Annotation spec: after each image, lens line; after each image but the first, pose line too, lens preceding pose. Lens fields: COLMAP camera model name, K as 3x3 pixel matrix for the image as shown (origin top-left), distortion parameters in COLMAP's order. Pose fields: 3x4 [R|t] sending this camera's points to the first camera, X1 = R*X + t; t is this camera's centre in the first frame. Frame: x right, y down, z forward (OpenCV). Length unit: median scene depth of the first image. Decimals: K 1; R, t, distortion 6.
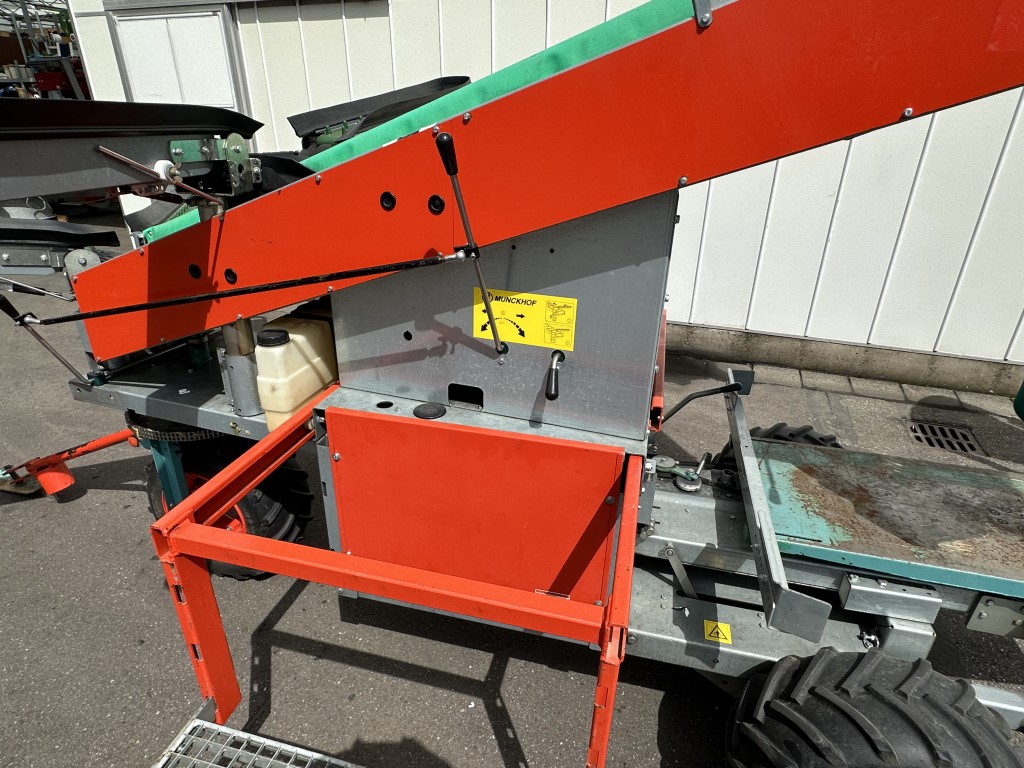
lens RADIAL K [[584.0, 0, 511.1], [0, 584.0, 392.0], [0, 0, 1]] dist [-0.002835, 0.001772]
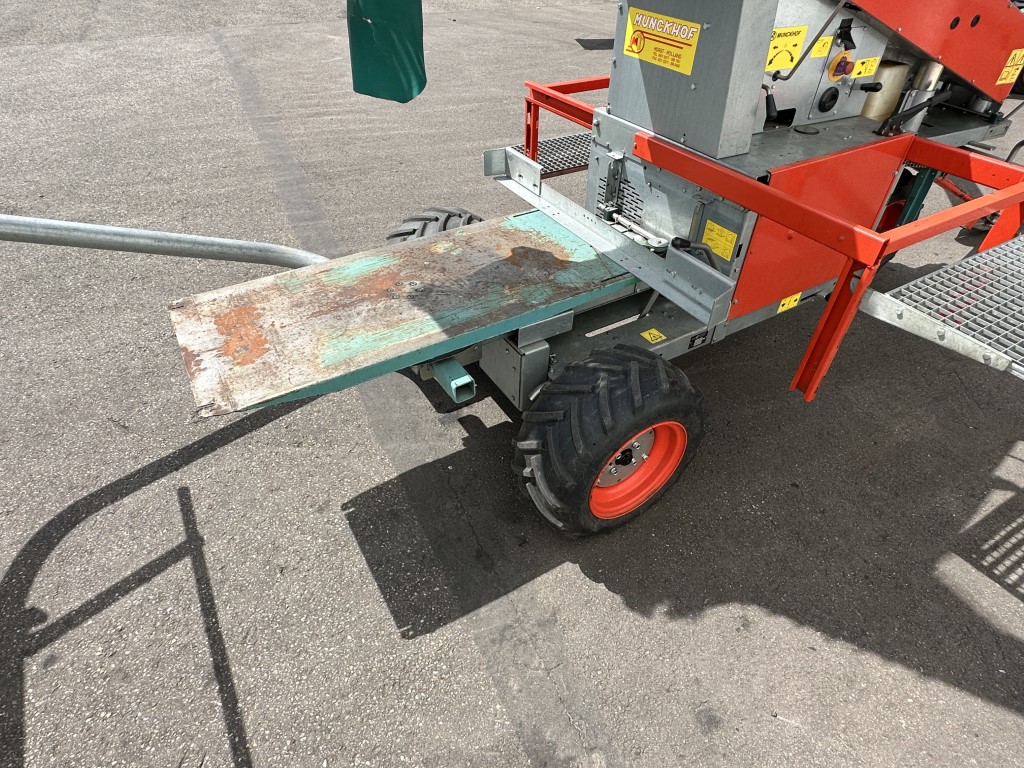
lens RADIAL K [[584.0, 0, 506.8], [0, 584.0, 390.7], [0, 0, 1]] dist [-0.002835, 0.001772]
pose [[-0.702634, 0.444803, -0.555388, 1.506958], [-0.321055, 0.498380, 0.805320, -0.676226], [0.635003, 0.744155, -0.207372, 1.576026]]
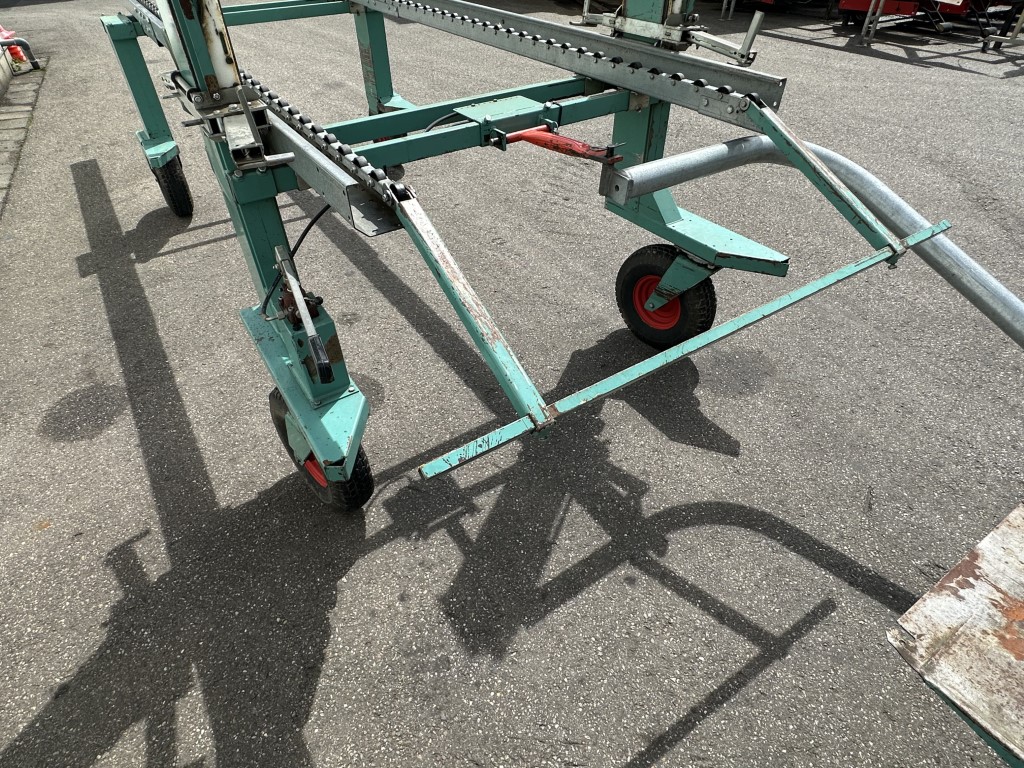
lens RADIAL K [[584.0, 0, 507.5], [0, 584.0, 385.3], [0, 0, 1]] dist [-0.002835, 0.001772]
pose [[-0.740878, -0.440584, 0.506938, 1.467220], [0.283813, 0.478709, 0.830836, -0.620375], [-0.608729, 0.759423, -0.229621, 1.328452]]
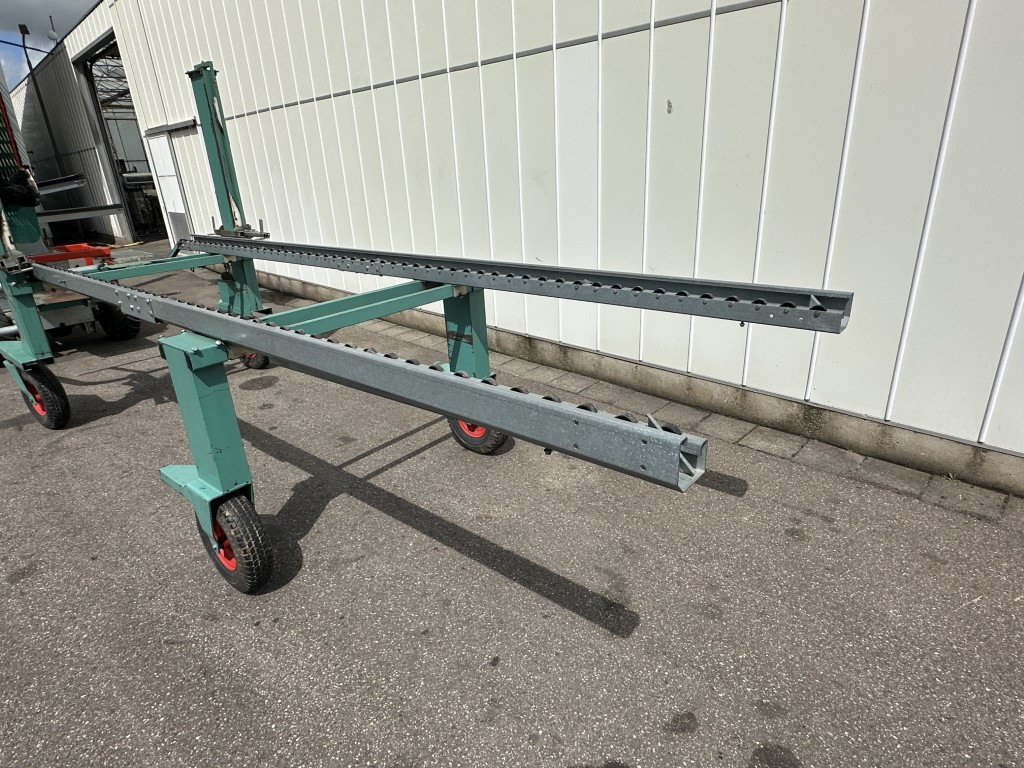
lens RADIAL K [[584.0, 0, 509.8], [0, 584.0, 389.5], [0, 0, 1]] dist [-0.002835, 0.001772]
pose [[0.897993, 0.110626, -0.425875, 5.382341], [-0.132602, 0.990921, -0.022199, 0.570400], [0.419553, 0.076407, 0.904510, -1.187530]]
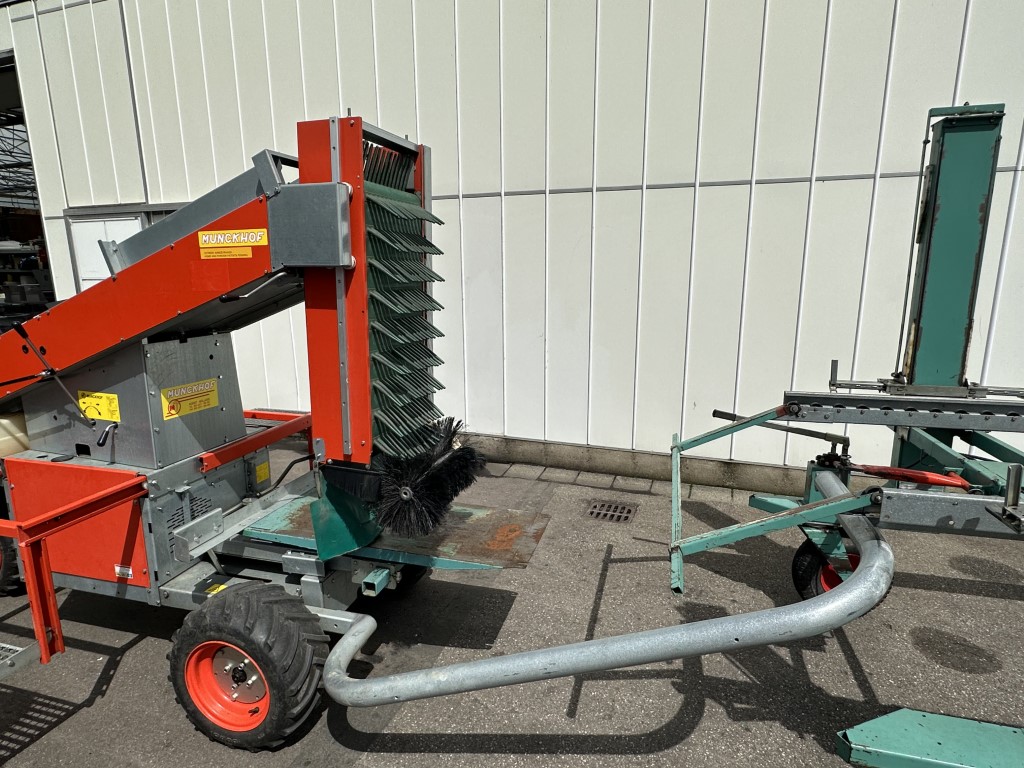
lens RADIAL K [[584.0, 0, 510.3], [0, 584.0, 387.4], [0, 0, 1]] dist [-0.002835, 0.001772]
pose [[0.999779, -0.015411, -0.014277, 1.259278], [0.011678, 0.972629, -0.232070, 0.248937], [0.017463, 0.231852, 0.972594, -0.777387]]
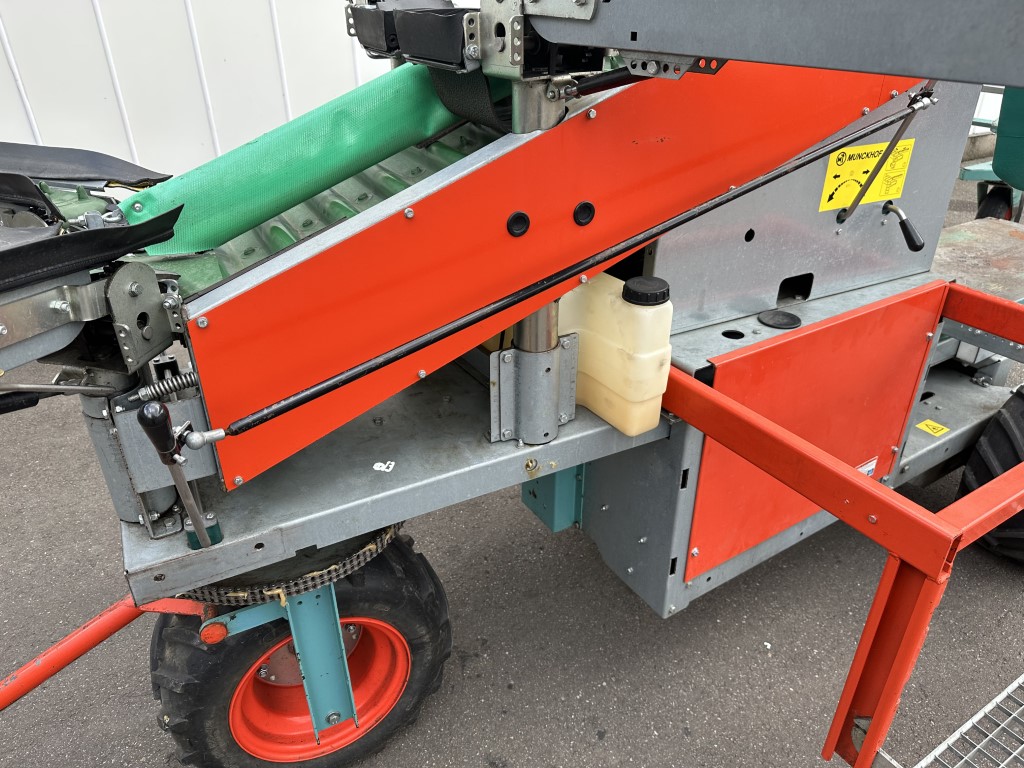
lens RADIAL K [[727.3, 0, 516.5], [0, 727.3, 388.8], [0, 0, 1]] dist [0.030510, -0.039019]
pose [[0.683836, -0.381189, 0.622144, -1.032653], [0.319587, 0.923016, 0.214256, -0.208109], [-0.655921, 0.052313, 0.753014, 0.471782]]
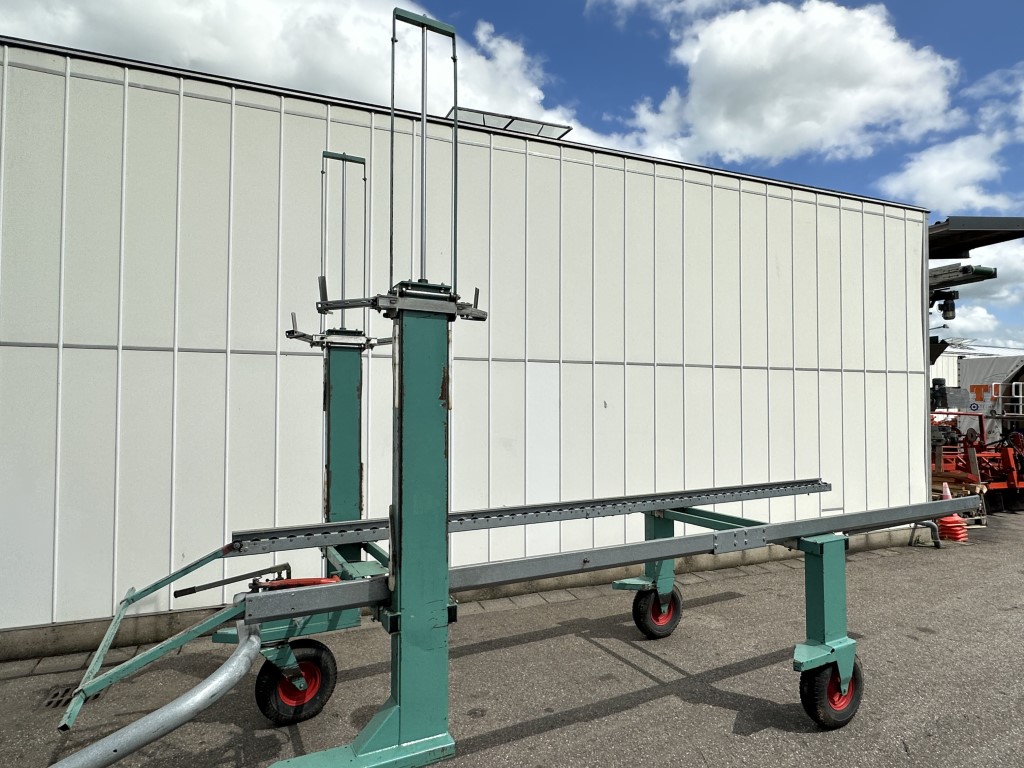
lens RADIAL K [[584.0, 0, 511.8], [0, 584.0, 388.3], [0, 0, 1]] dist [-0.002835, 0.001772]
pose [[0.748445, 0.009758, 0.663125, 1.430212], [0.290675, 0.893908, -0.341228, 0.418126], [-0.596103, 0.448144, 0.666204, -1.304234]]
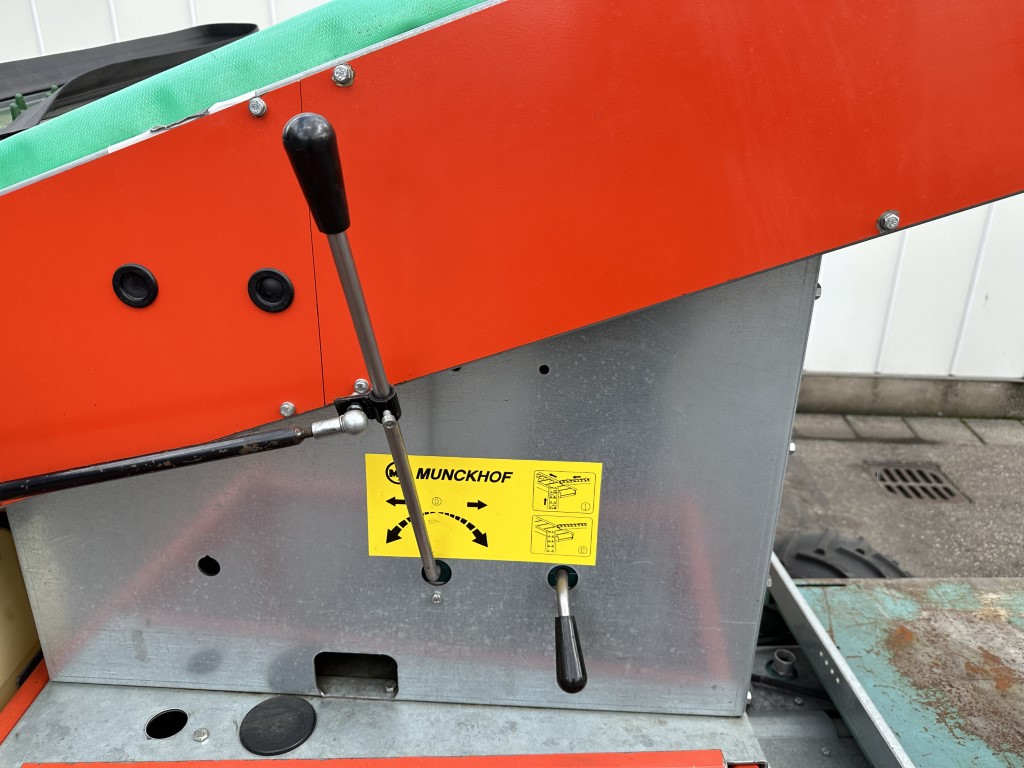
lens RADIAL K [[727.3, 0, 517.8], [0, 727.3, 382.6], [0, 0, 1]] dist [0.030510, -0.039019]
pose [[0.957817, -0.102938, 0.268310, -0.085580], [0.120805, 0.991370, -0.050908, -0.171414], [-0.260754, 0.081173, 0.961987, 0.386947]]
